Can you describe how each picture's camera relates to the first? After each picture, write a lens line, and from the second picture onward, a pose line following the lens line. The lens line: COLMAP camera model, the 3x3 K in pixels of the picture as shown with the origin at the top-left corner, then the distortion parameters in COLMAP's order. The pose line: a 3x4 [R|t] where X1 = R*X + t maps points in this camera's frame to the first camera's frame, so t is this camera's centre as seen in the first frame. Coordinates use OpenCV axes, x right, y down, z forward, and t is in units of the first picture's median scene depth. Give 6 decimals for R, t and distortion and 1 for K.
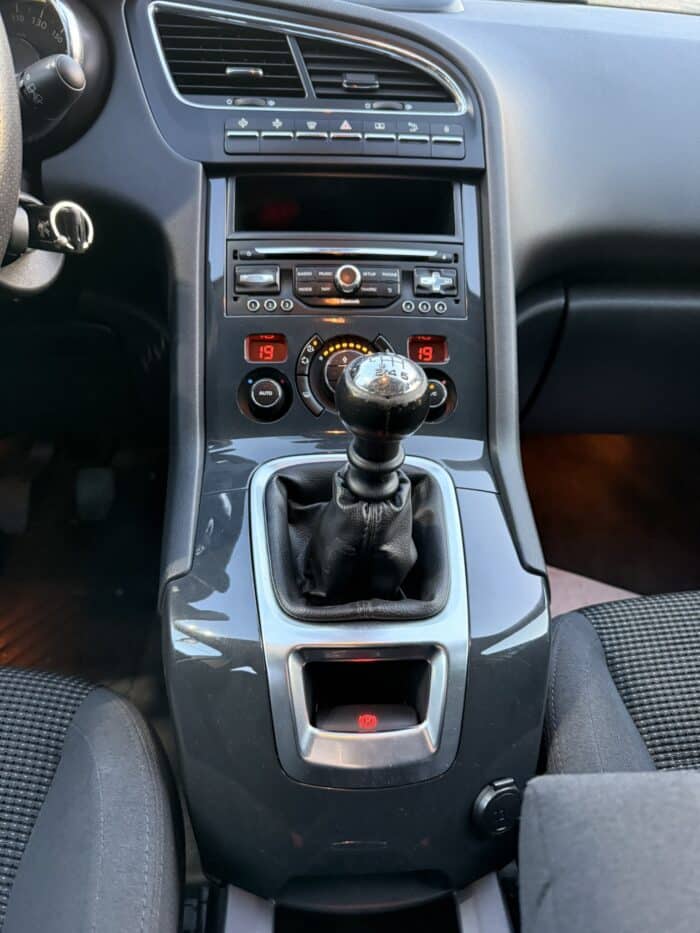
lens RADIAL K [[538.8, 0, 350.0], [0, 538.8, 466.5], [0, 0, 1]] dist [0.001231, -0.000983]
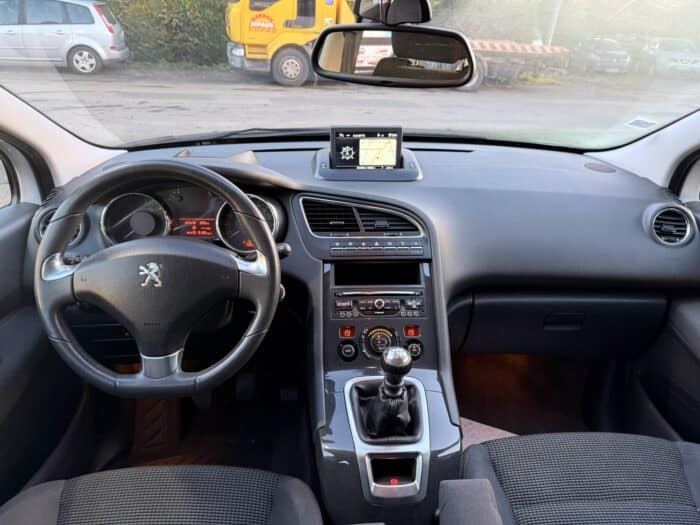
lens RADIAL K [[404.3, 0, 350.0], [0, 404.3, 262.5], [0, 0, 1]] dist [0.001231, -0.000983]
pose [[0.999541, -0.015086, -0.026270, -0.089443], [0.009268, 0.977884, -0.208941, -0.142642], [0.028841, 0.208601, 0.977575, -0.917303]]
